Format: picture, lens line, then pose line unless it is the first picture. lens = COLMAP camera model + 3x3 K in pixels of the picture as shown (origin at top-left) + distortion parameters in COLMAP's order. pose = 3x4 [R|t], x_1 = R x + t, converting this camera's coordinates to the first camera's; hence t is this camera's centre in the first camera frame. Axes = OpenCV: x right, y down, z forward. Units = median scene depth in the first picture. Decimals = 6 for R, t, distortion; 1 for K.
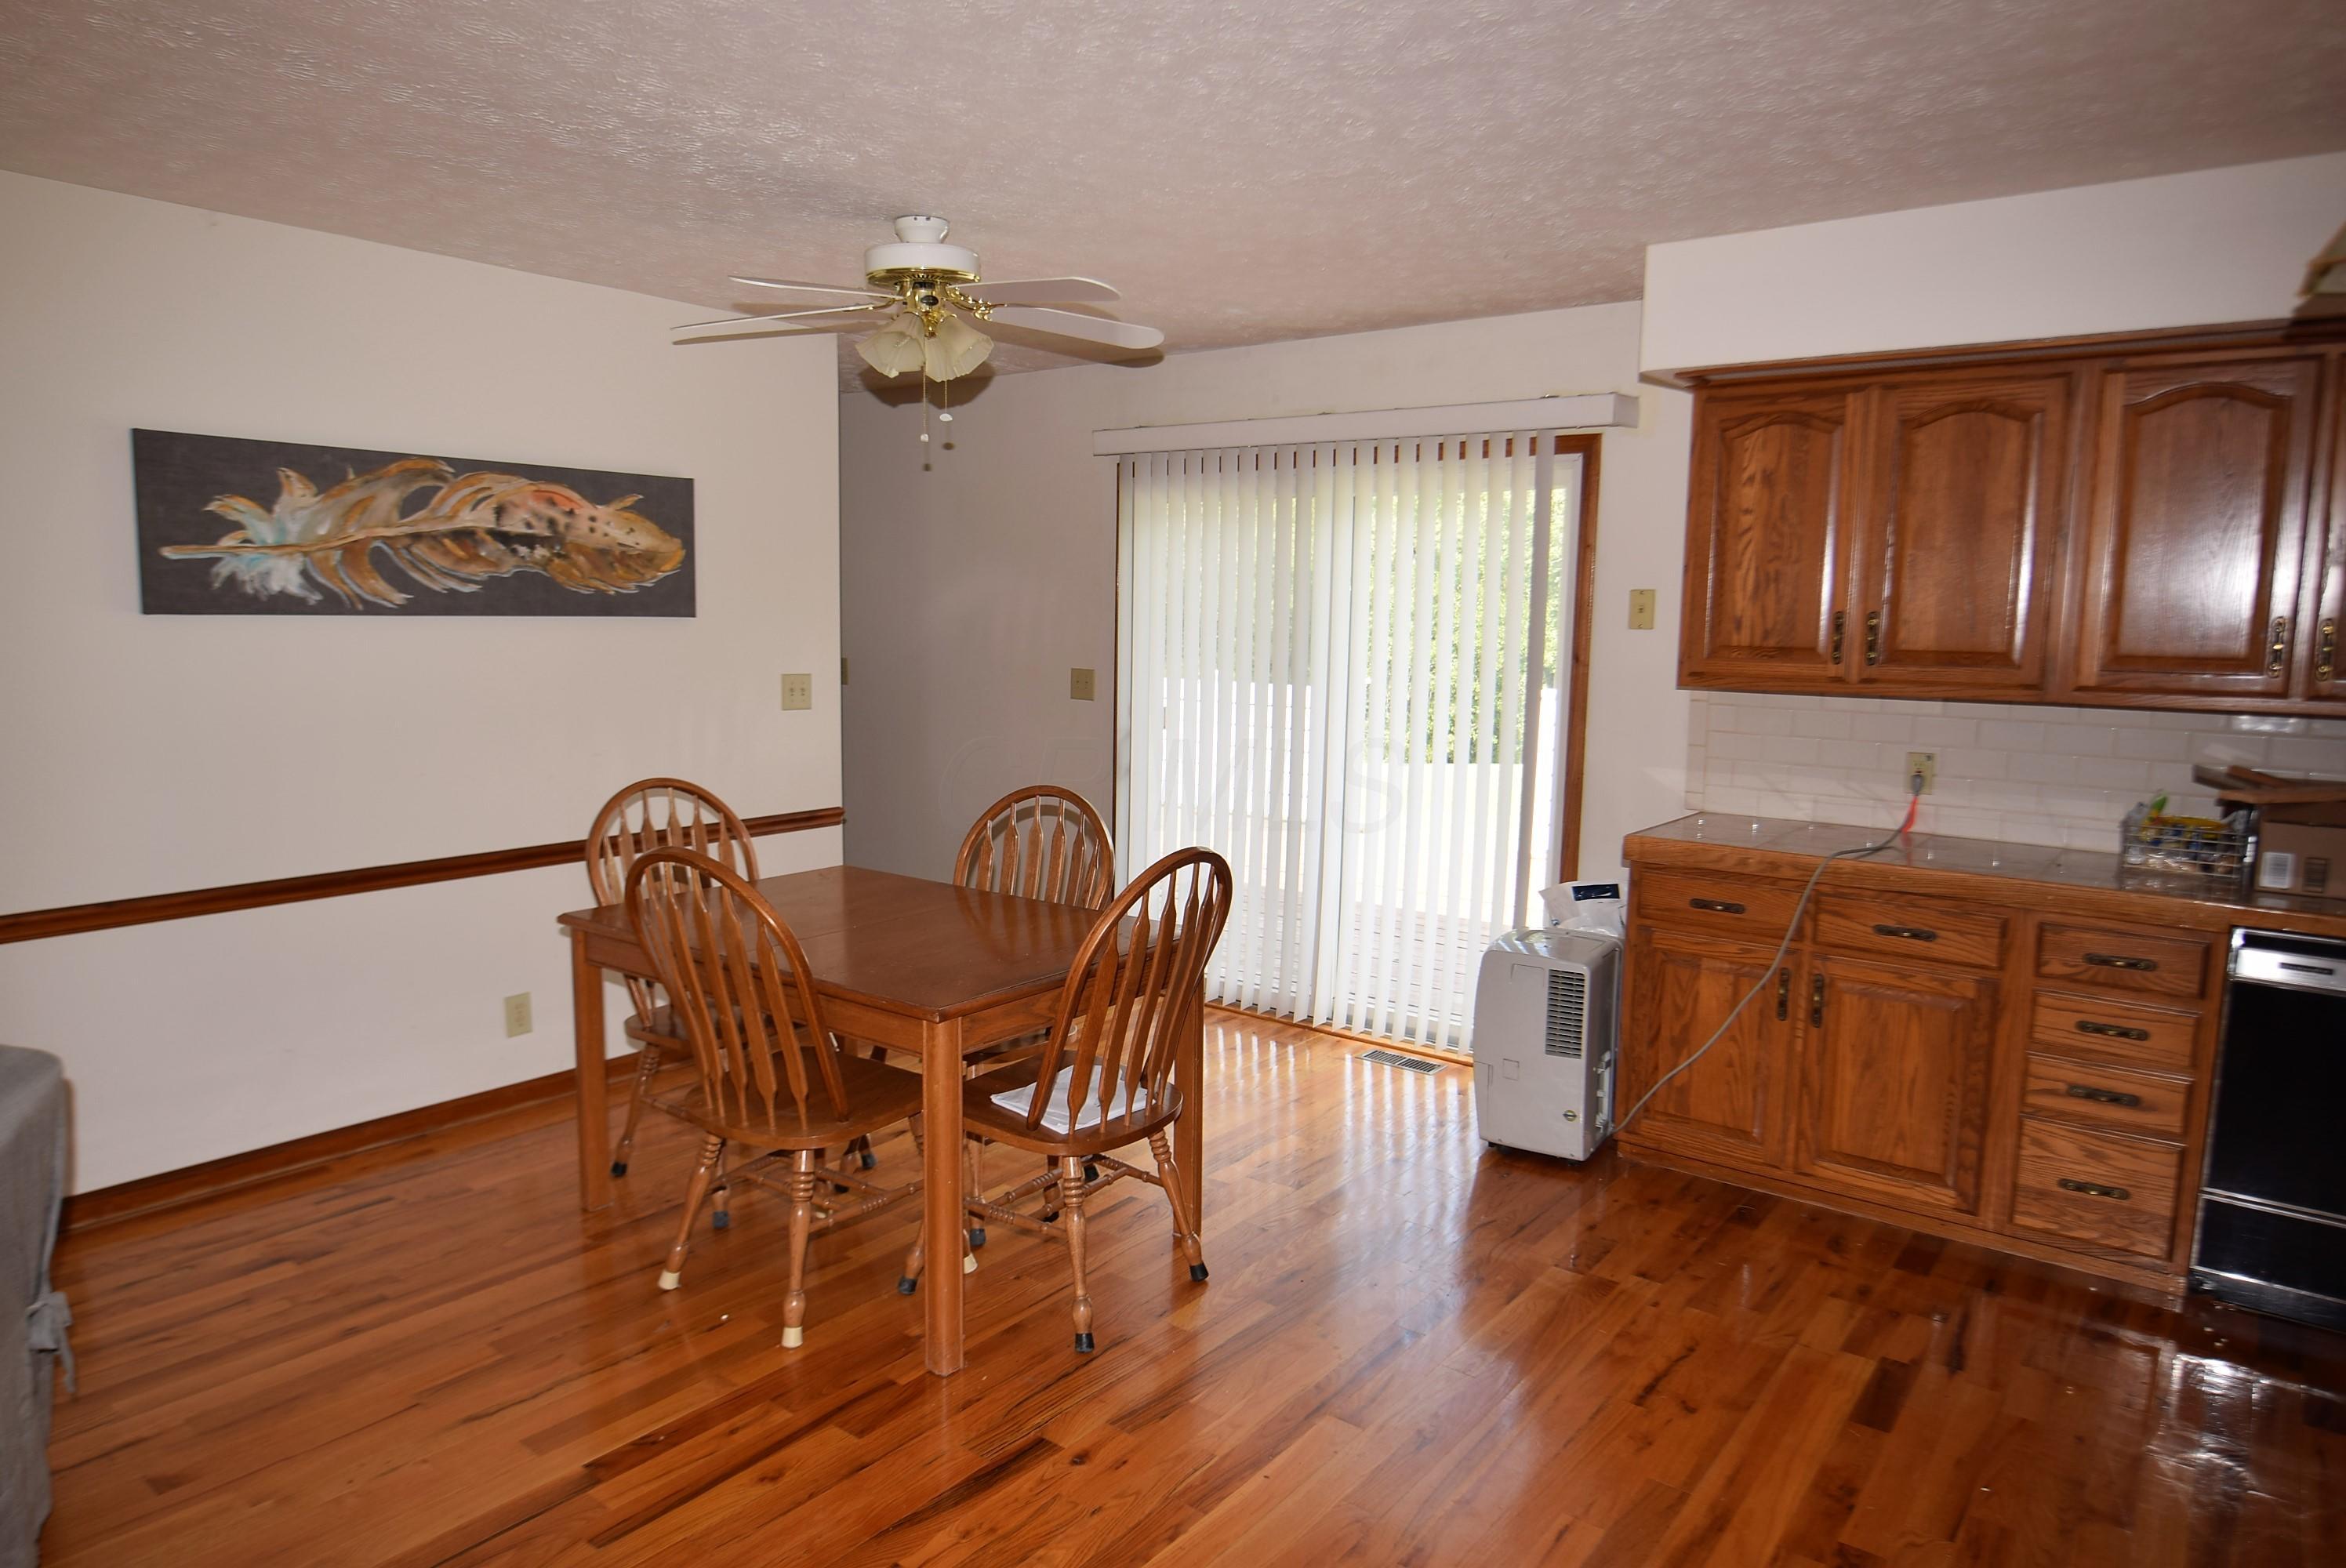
lens RADIAL K [[1437.8, 0, 1151.6], [0, 1437.8, 789.4], [0, 0, 1]] dist [-0.017042, -0.000146]
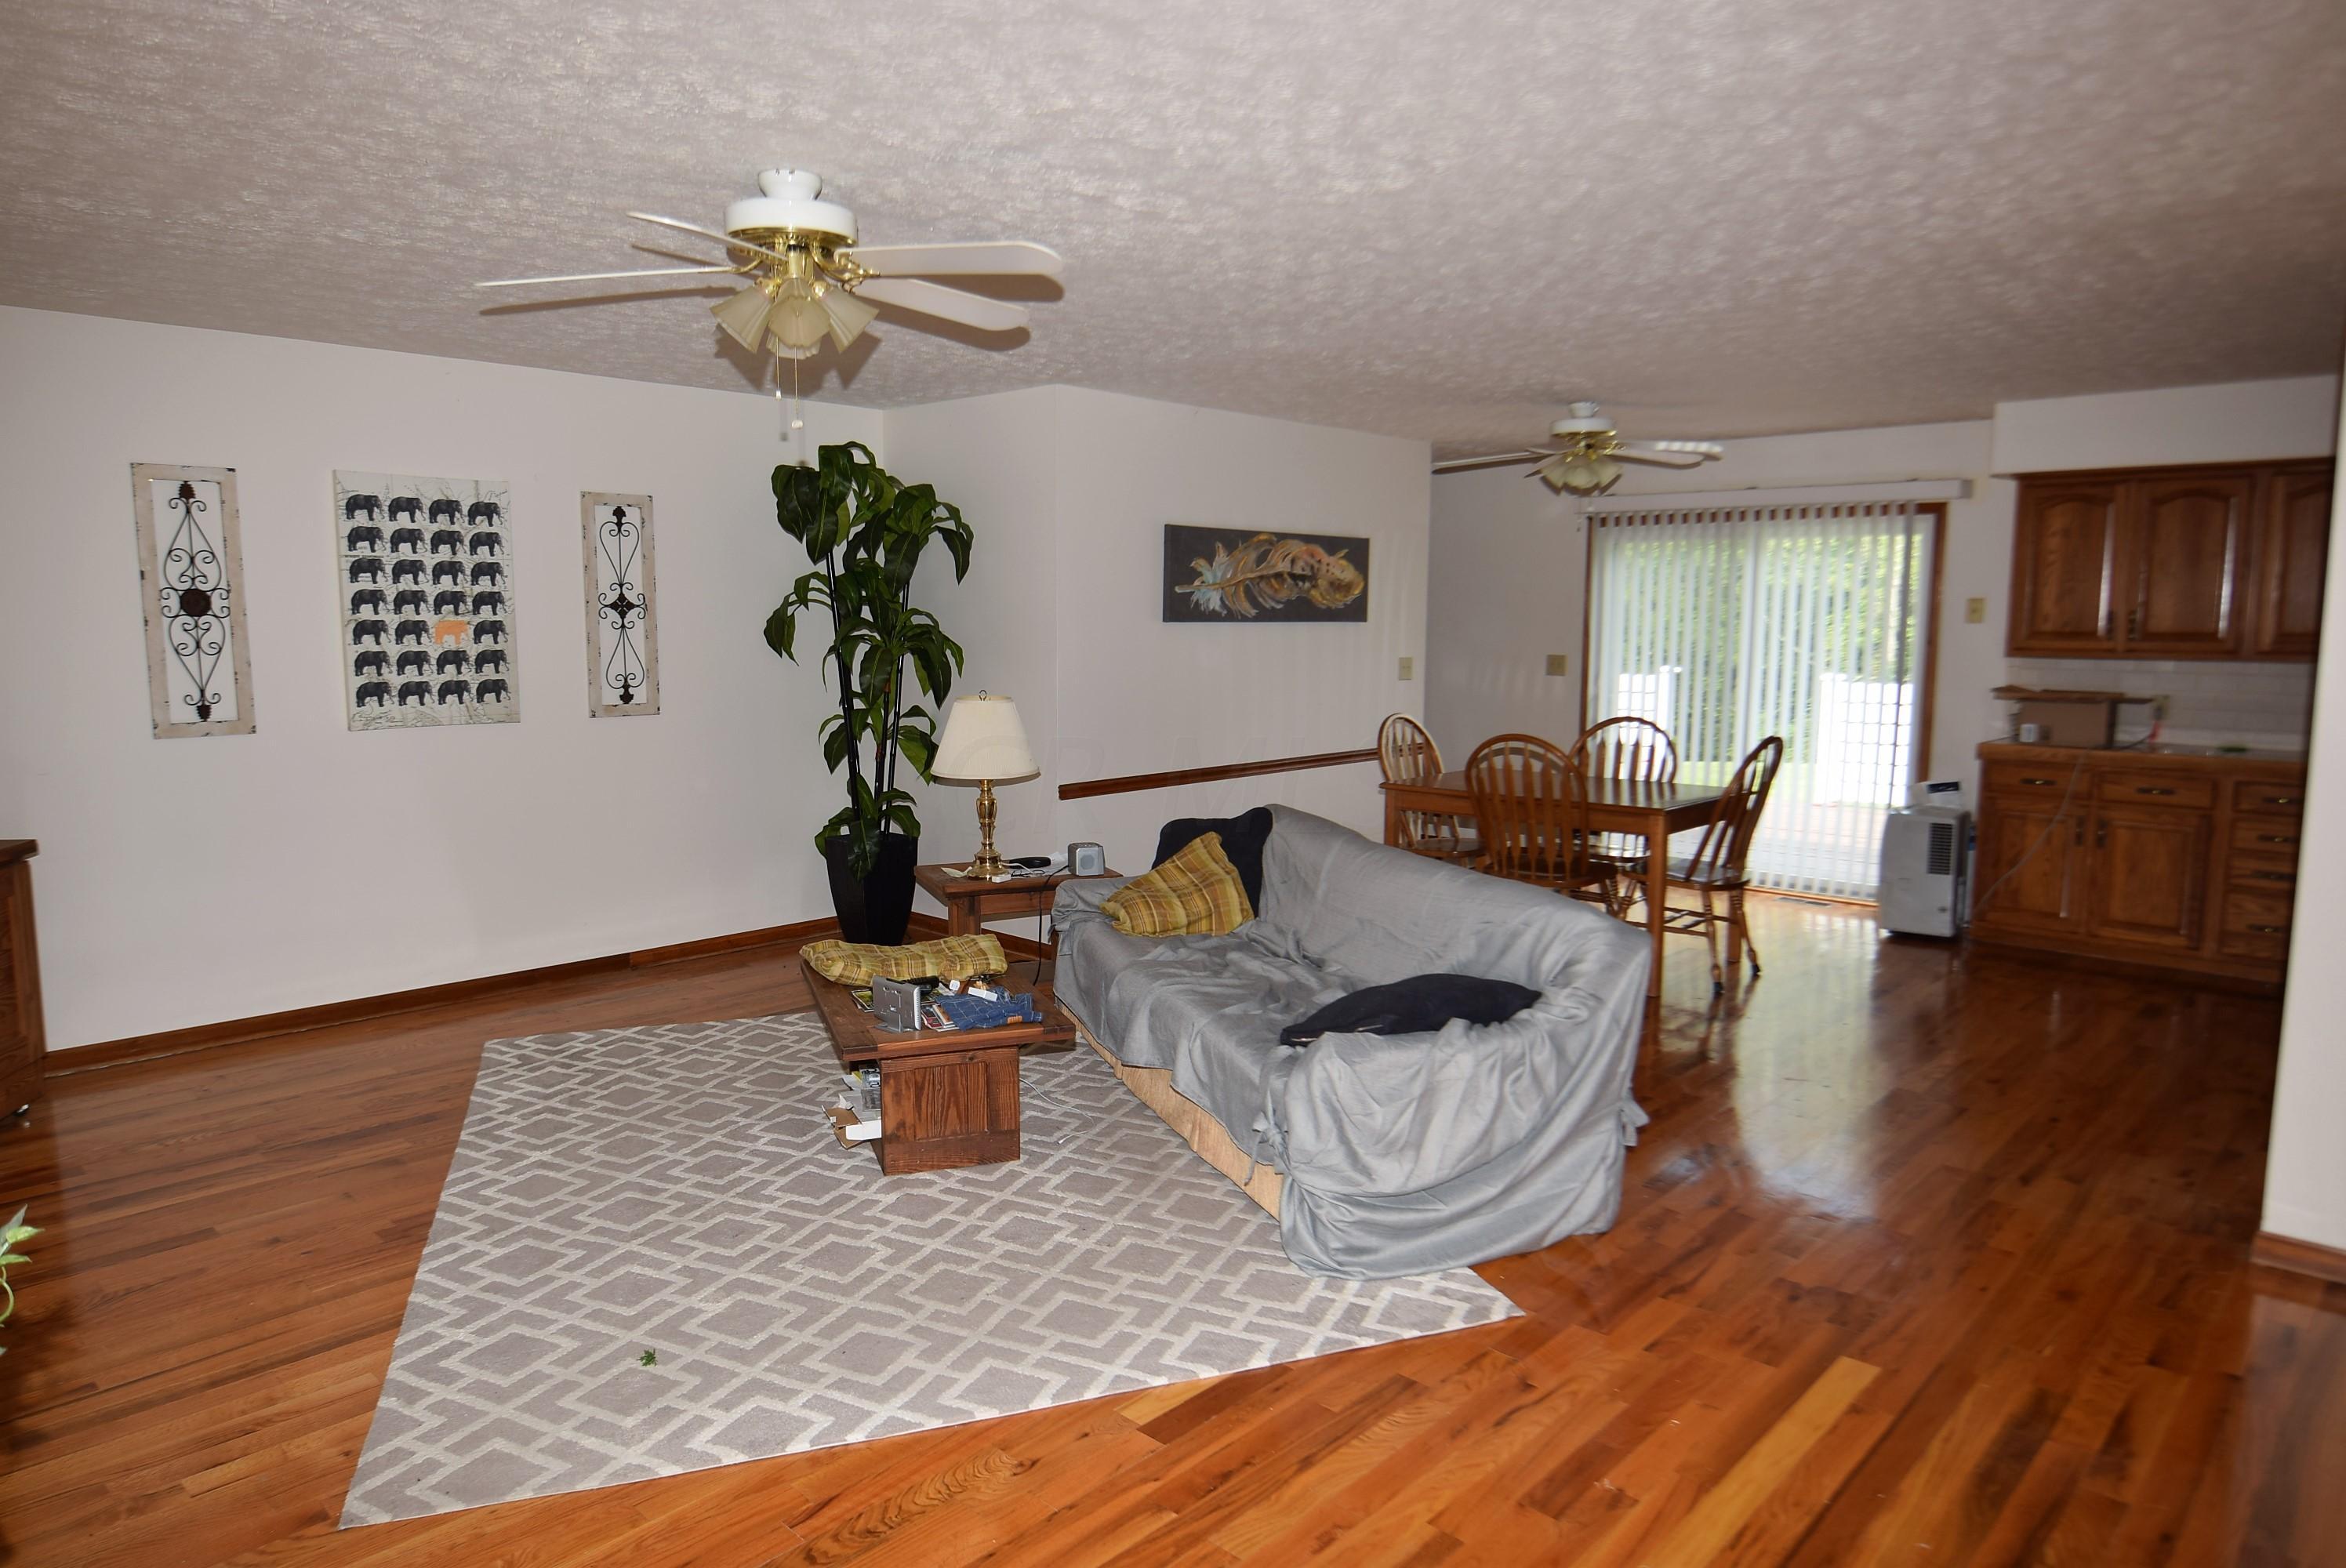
lens RADIAL K [[1437.8, 0, 1154.5], [0, 1437.8, 786.7], [0, 0, 1]] dist [-0.017042, -0.000146]
pose [[0.994966, -0.000710, -0.100211, -0.470799], [0.000158, 0.999985, -0.005512, 0.092100], [0.100214, 0.005469, 0.994951, -0.782751]]
